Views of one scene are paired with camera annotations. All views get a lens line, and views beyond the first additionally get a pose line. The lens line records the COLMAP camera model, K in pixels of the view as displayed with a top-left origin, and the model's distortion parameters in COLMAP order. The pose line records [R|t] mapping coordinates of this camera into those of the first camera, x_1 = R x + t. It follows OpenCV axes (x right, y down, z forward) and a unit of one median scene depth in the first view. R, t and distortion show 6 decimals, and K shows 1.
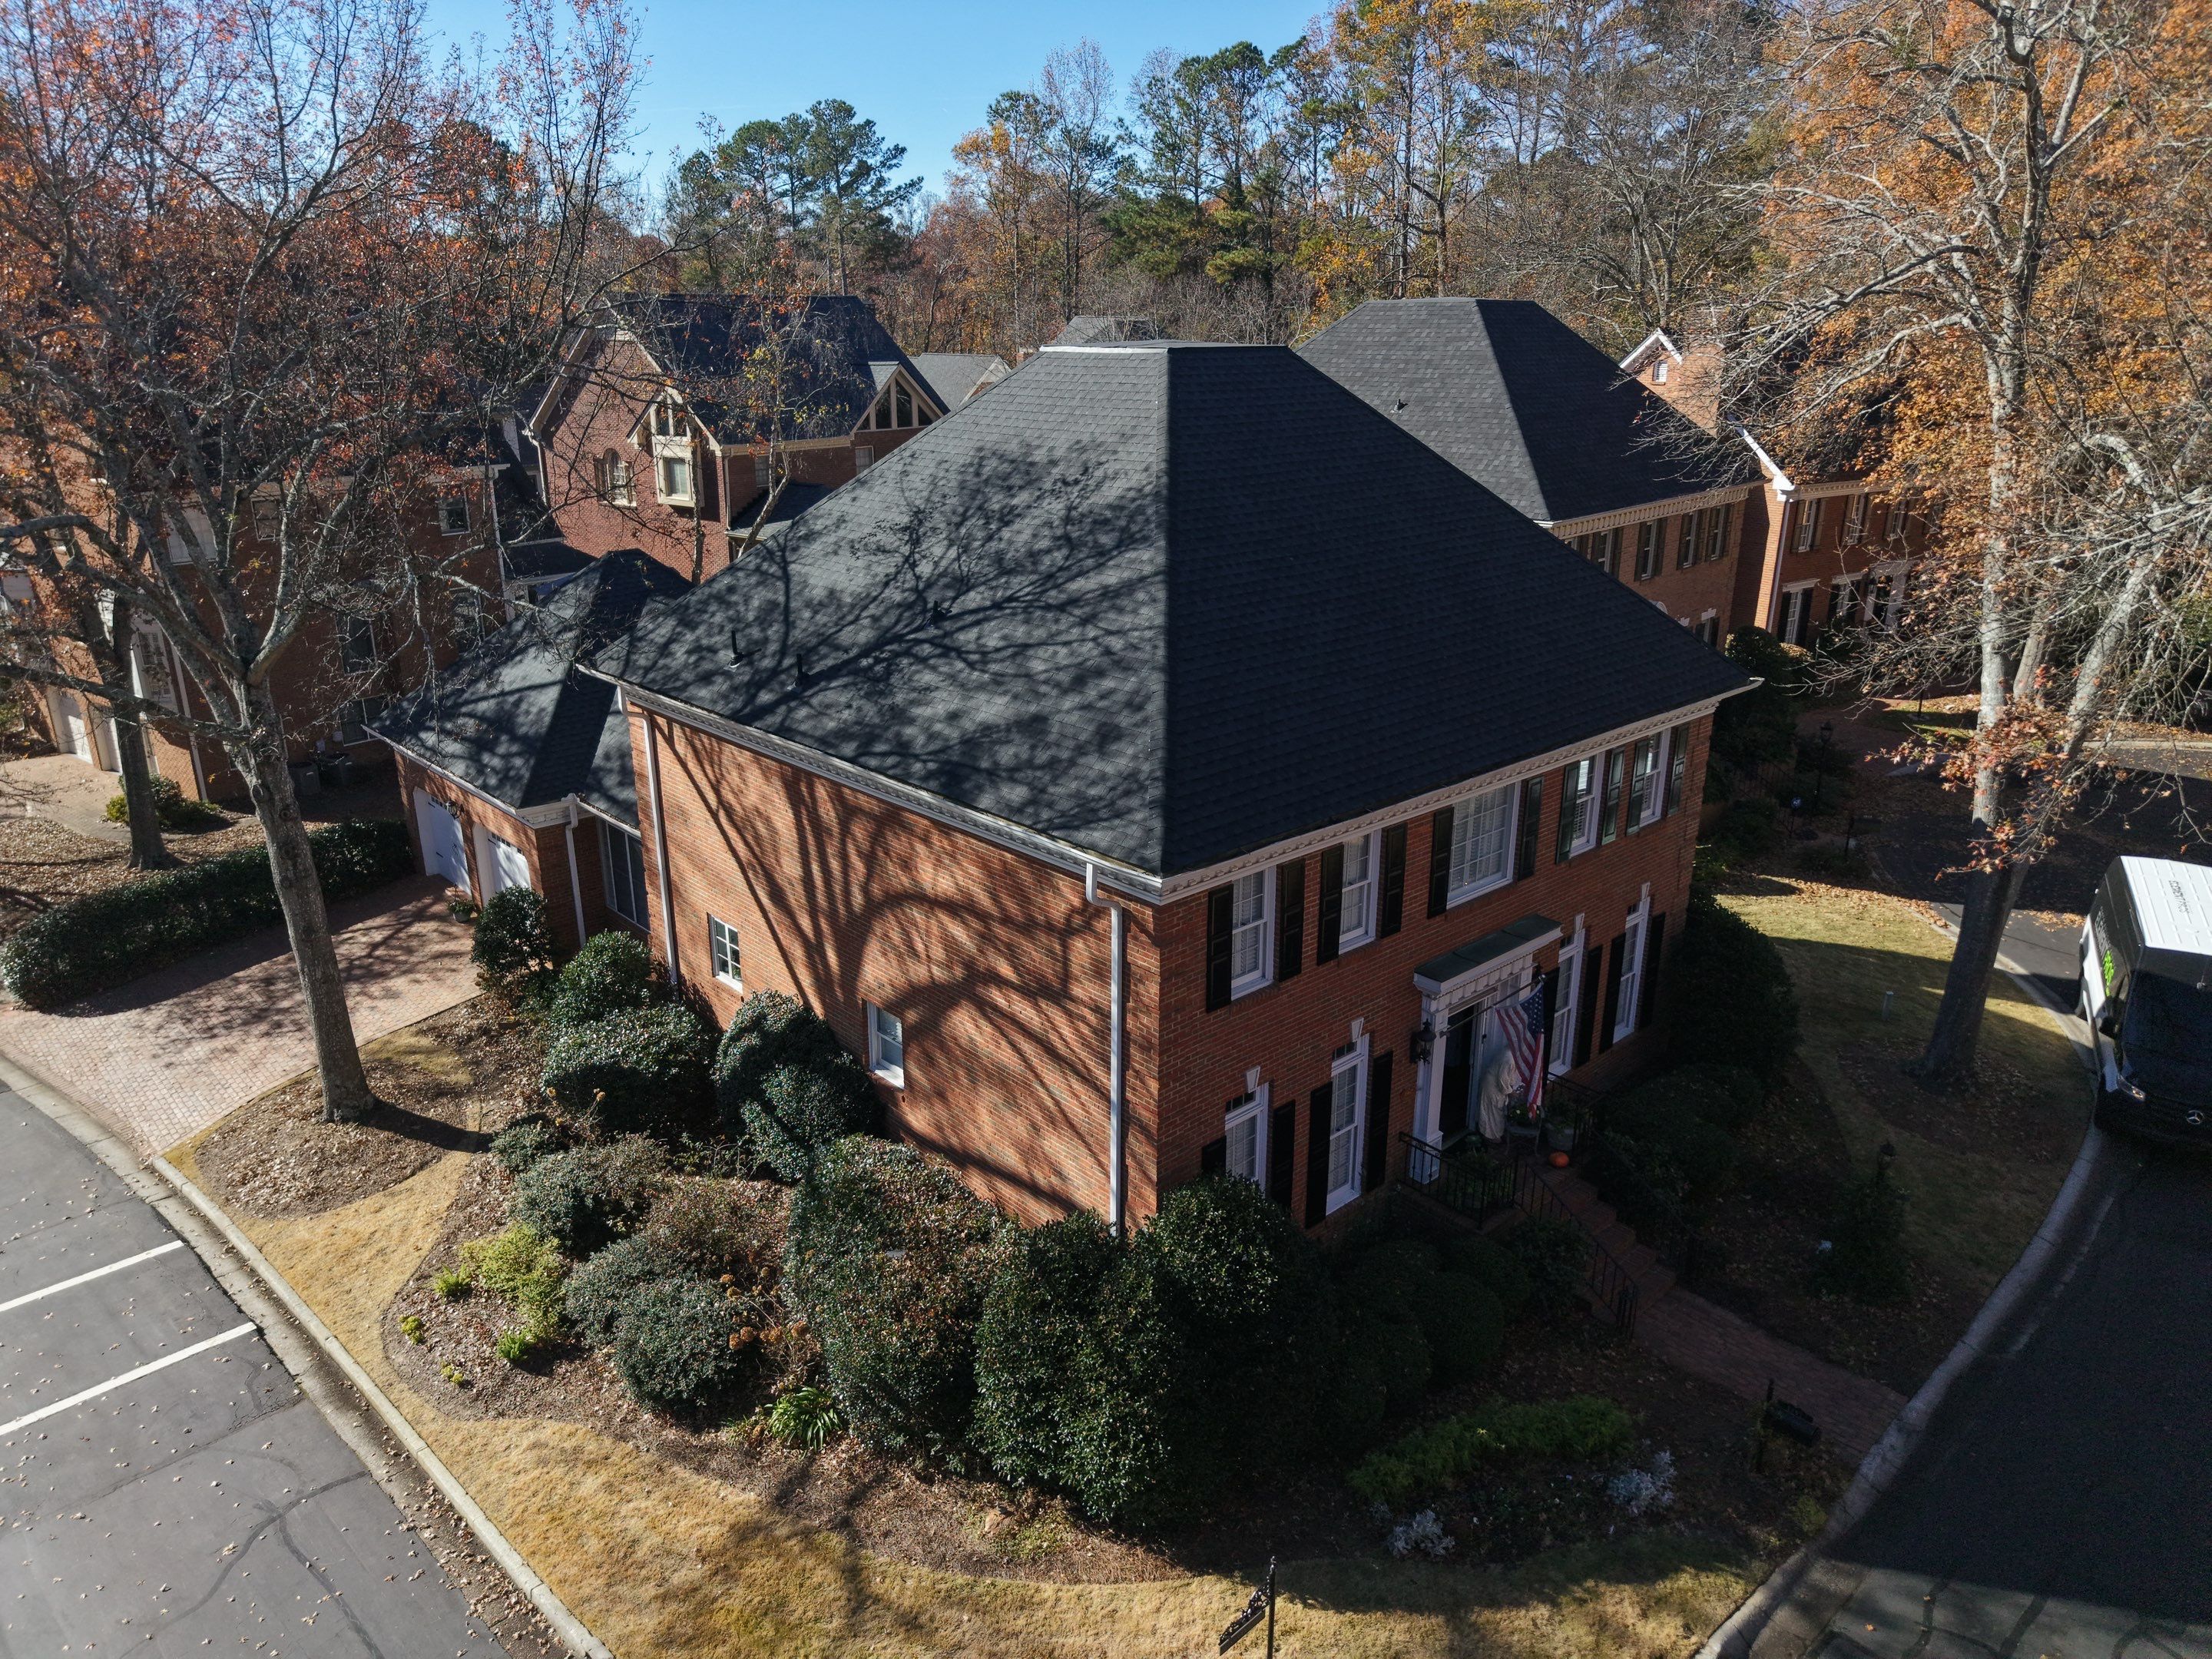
lens RADIAL K [[1482.8, 0, 1106.0], [0, 1482.8, 829.5], [0, 0, 1]] dist [0.059295, -0.049016]
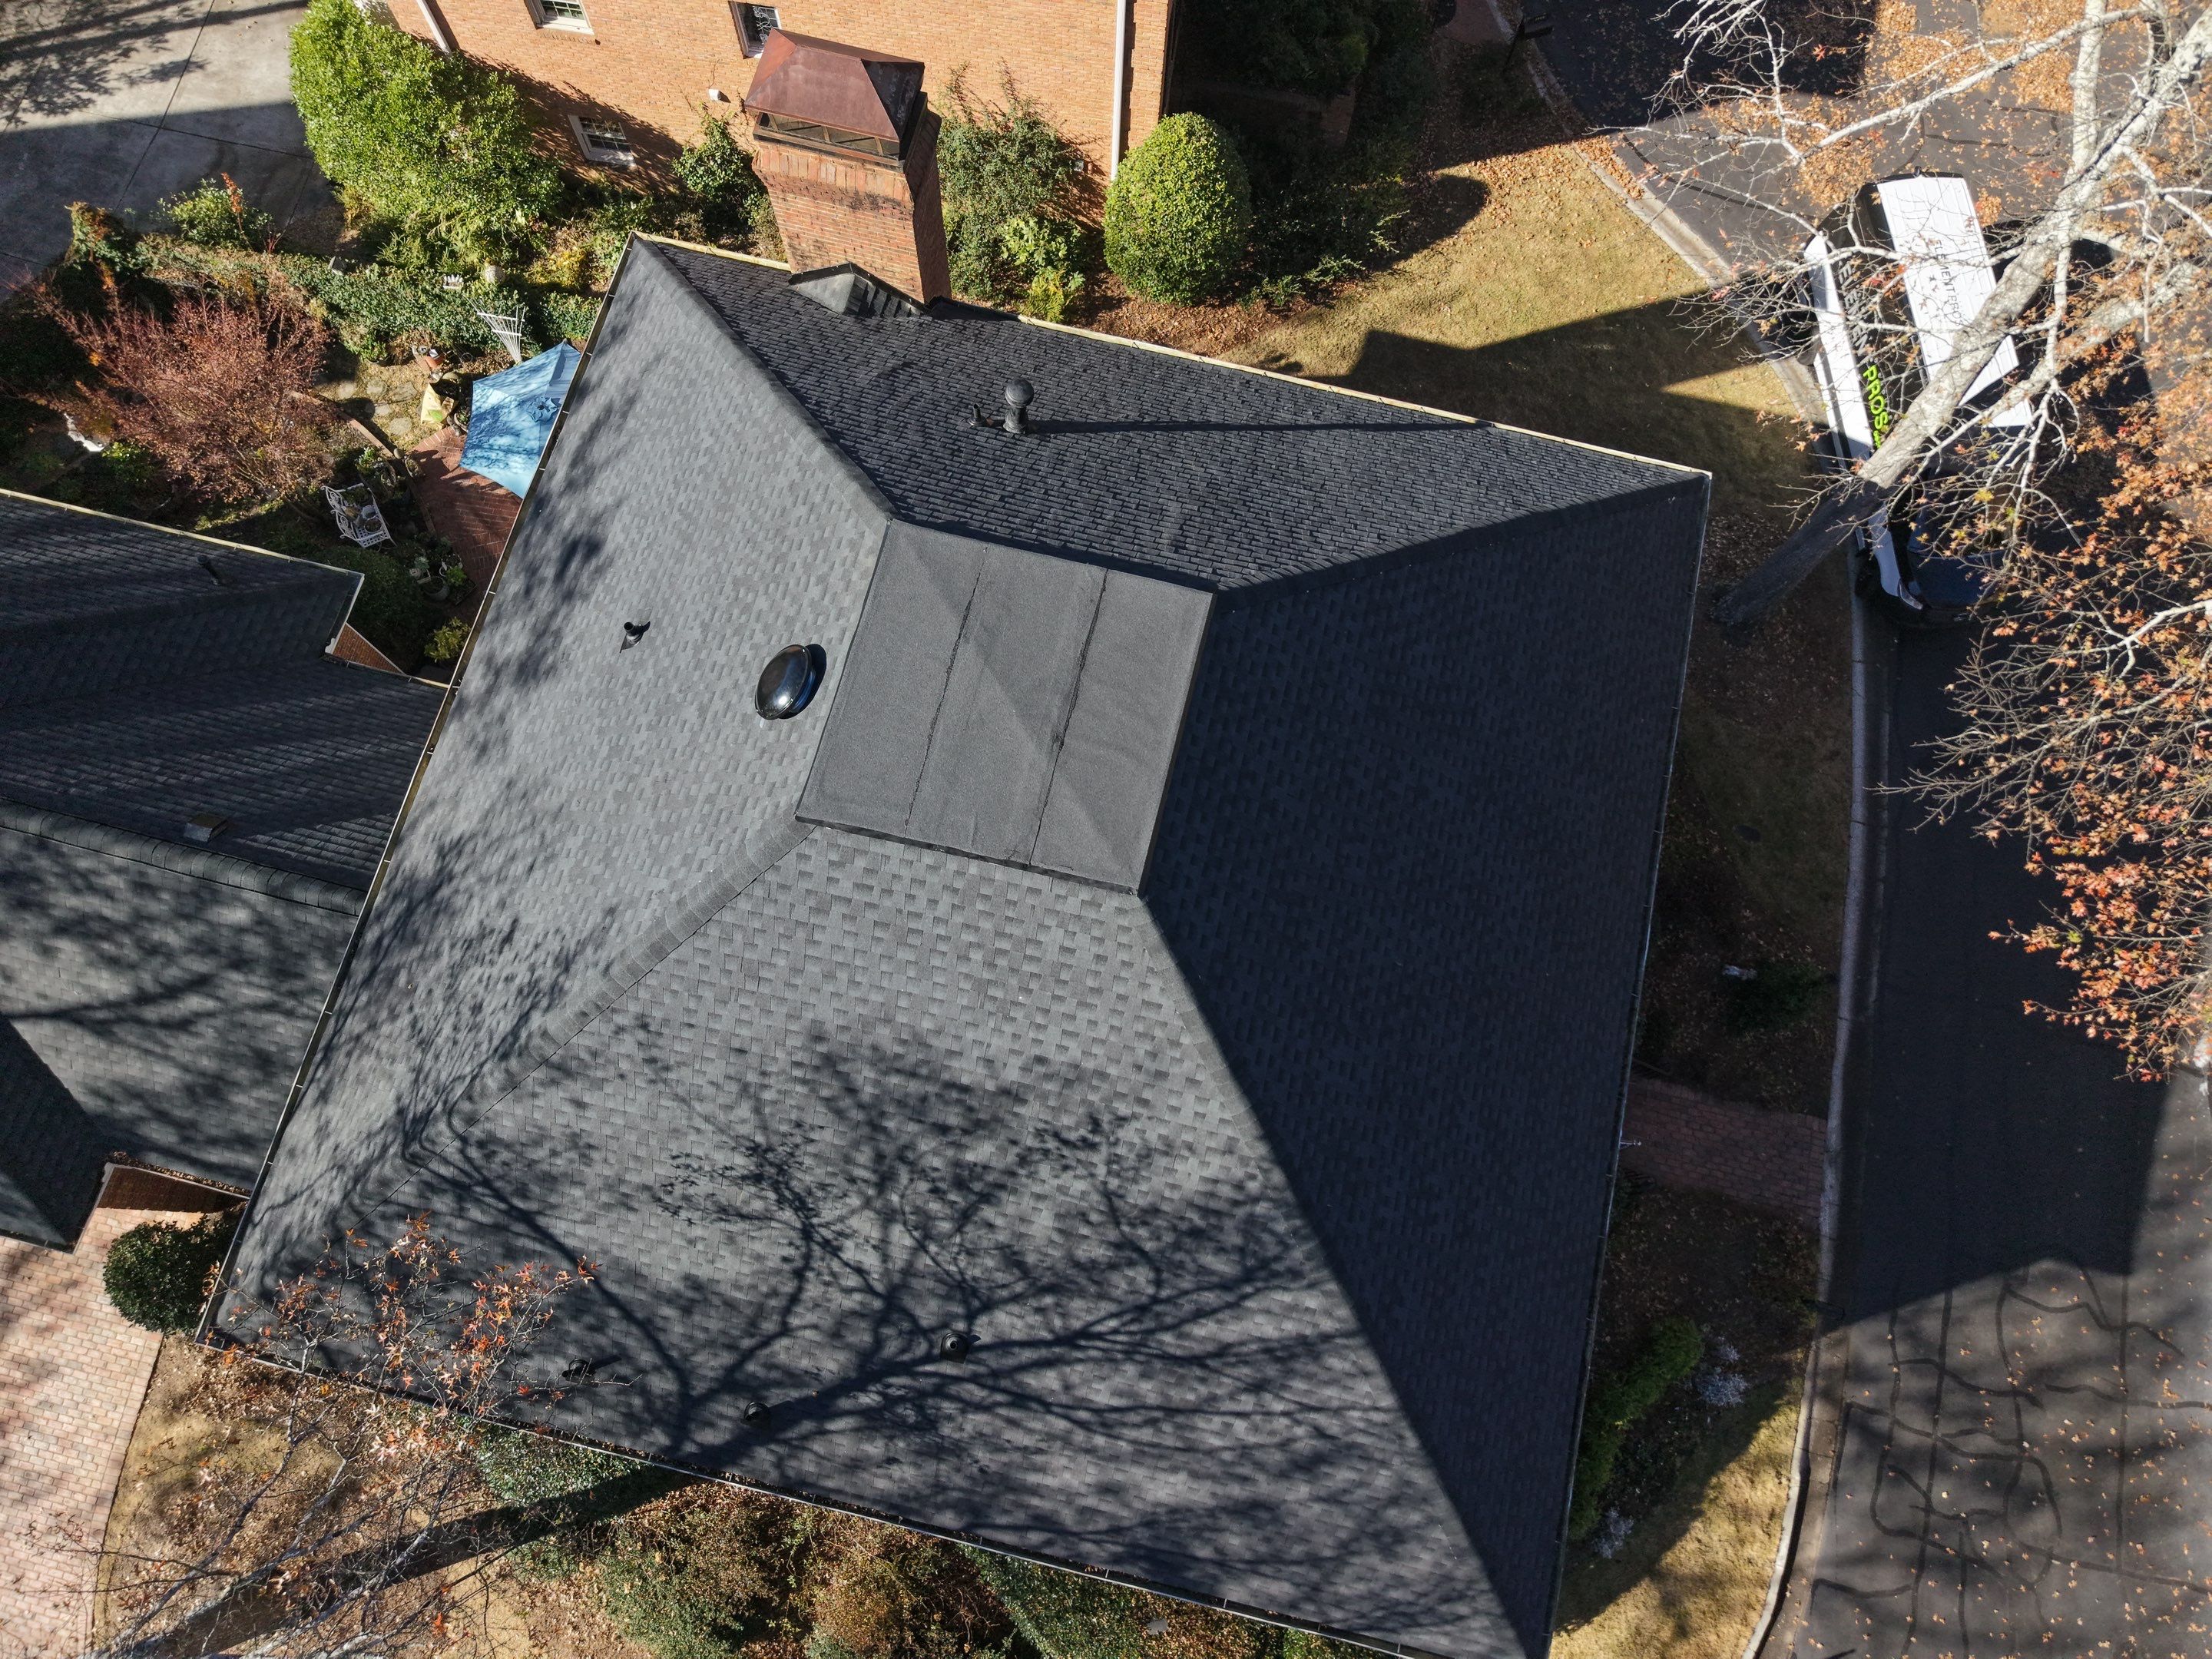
lens RADIAL K [[1496.2, 0, 1093.8], [0, 1496.2, 812.0], [0, 0, 1]] dist [0.004602, 0.000893]
pose [[0.834231, -0.522908, 0.175000, -0.055510], [0.159410, 0.532516, 0.831273, -0.831947], [-0.527870, -0.665577, 0.527599, 0.780818]]
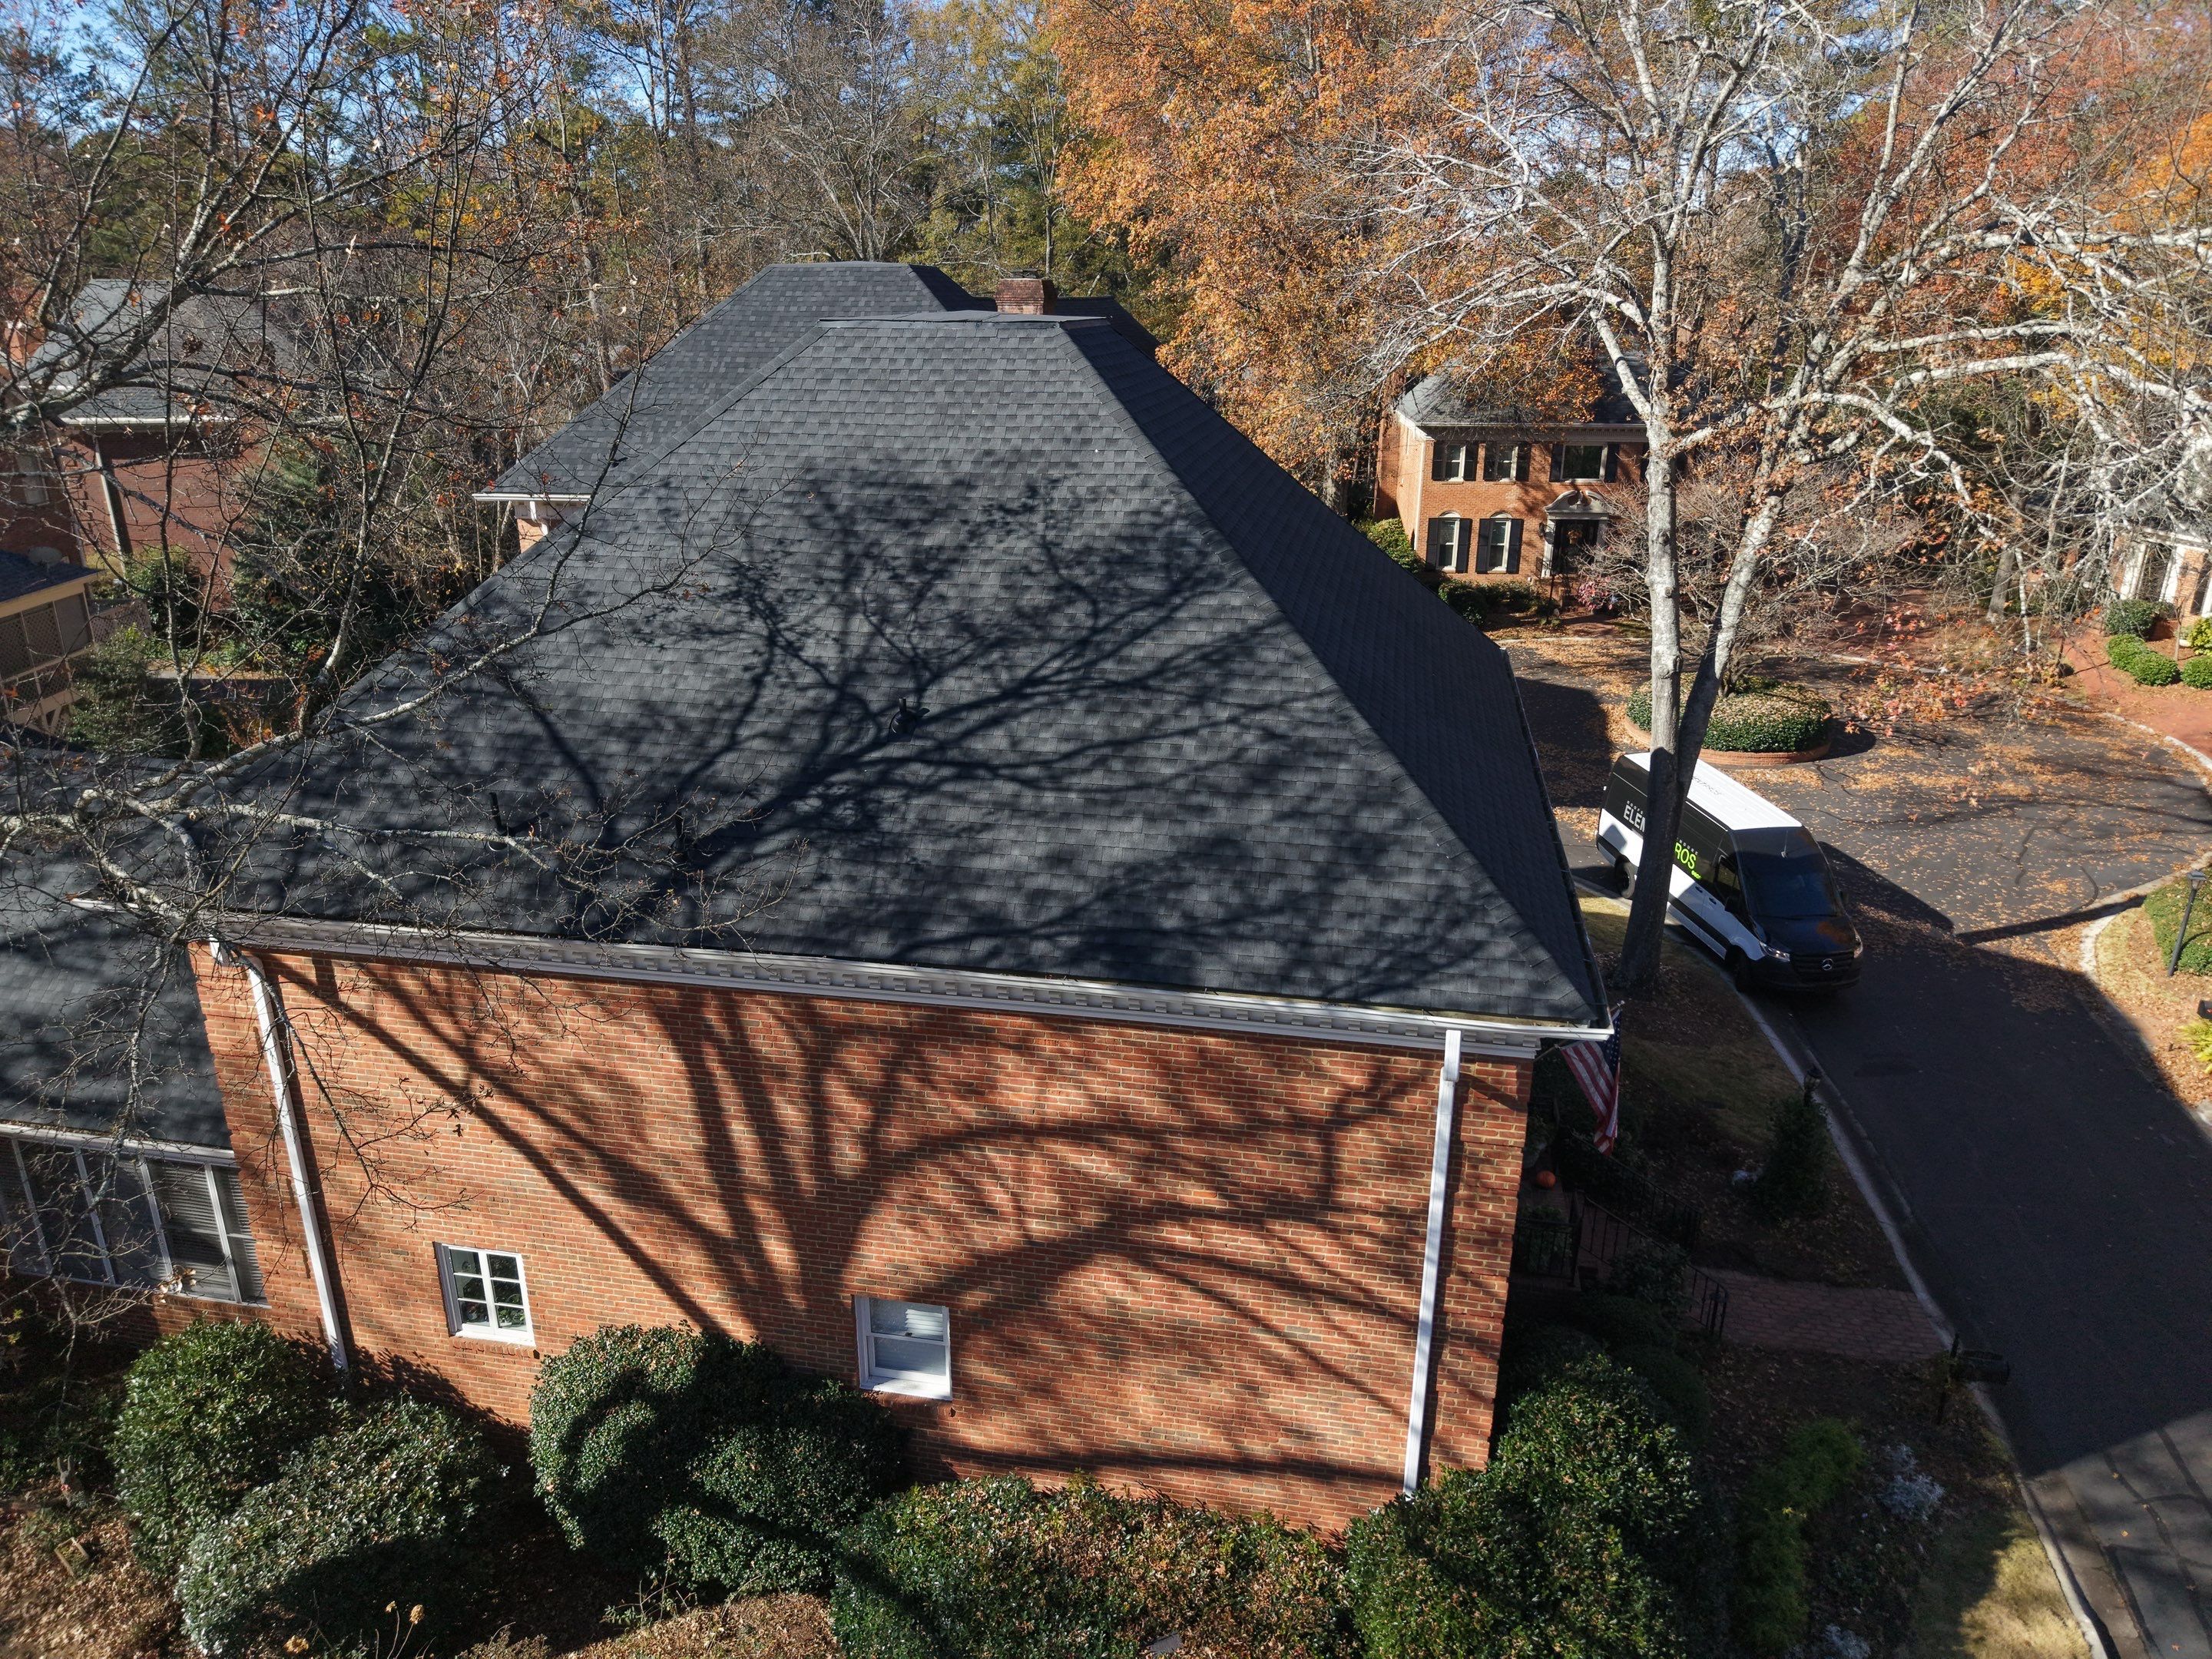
lens RADIAL K [[1482.8, 0, 1106.0], [0, 1482.8, 829.5], [0, 0, 1]] dist [0.059295, -0.049016]
pose [[0.806322, -0.200165, 0.556577, -0.432740], [0.189708, 0.978802, 0.077179, -0.131234], [-0.560228, 0.043356, 0.827203, 0.393789]]
